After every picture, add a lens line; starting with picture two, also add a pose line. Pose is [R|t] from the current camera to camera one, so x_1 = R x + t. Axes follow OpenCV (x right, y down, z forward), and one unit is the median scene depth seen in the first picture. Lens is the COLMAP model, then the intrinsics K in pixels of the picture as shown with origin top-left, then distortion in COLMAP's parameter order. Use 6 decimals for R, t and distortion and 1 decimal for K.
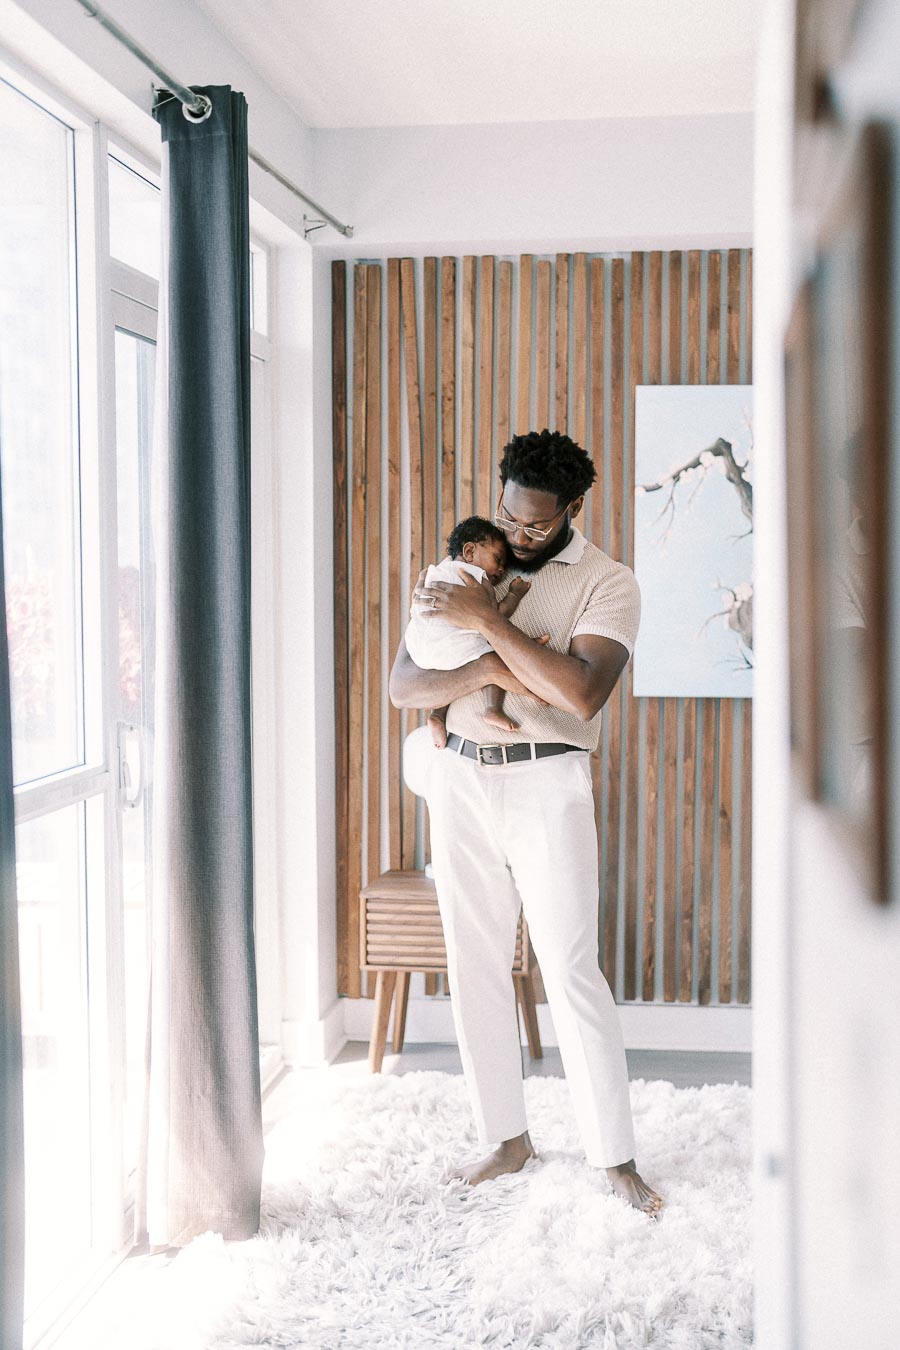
lens RADIAL K [[1862.0, 0, 450.0], [0, 1862.0, 675.0], [0, 0, 1]] dist [-0.100612, 0.779425]
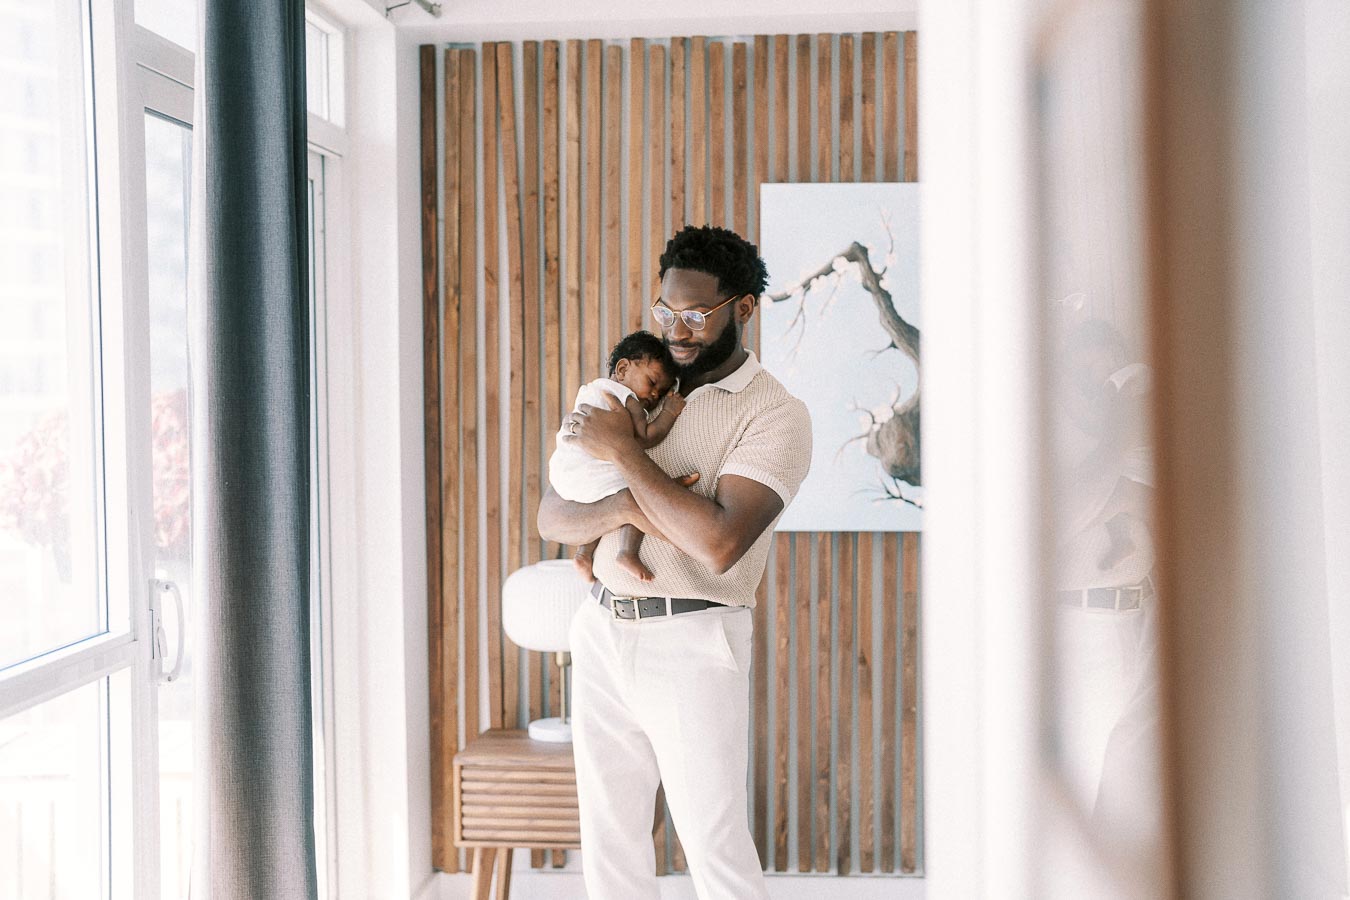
lens RADIAL K [[1783.6, 0, 673.5], [0, 1783.6, 436.2], [0, 0, 1]] dist [-0.093789, 0.742537]
pose [[0.998550, -0.007824, 0.053258, 0.011324], [0.009027, 0.999709, -0.022376, -0.015140], [-0.053067, 0.022824, 0.998330, 0.146215]]
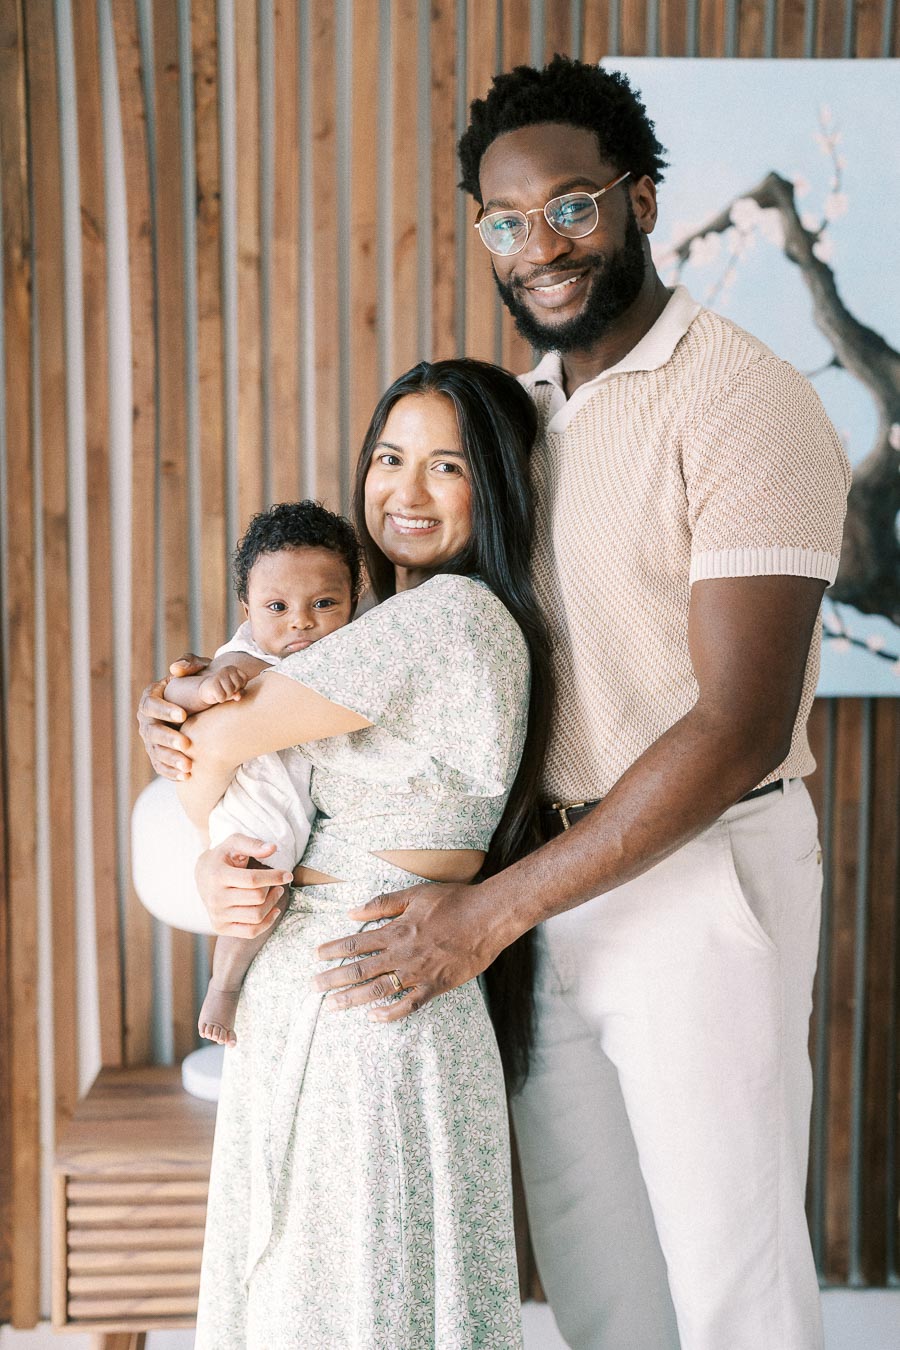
lens RADIAL K [[1783.6, 0, 502.3], [0, 1783.6, 621.6], [0, 0, 1]] dist [-0.093789, 0.742537]
pose [[0.982066, -0.017609, 0.187715, -0.014455], [0.012177, 0.999474, 0.030052, -0.023230], [-0.188146, -0.027228, 0.981764, 0.536288]]
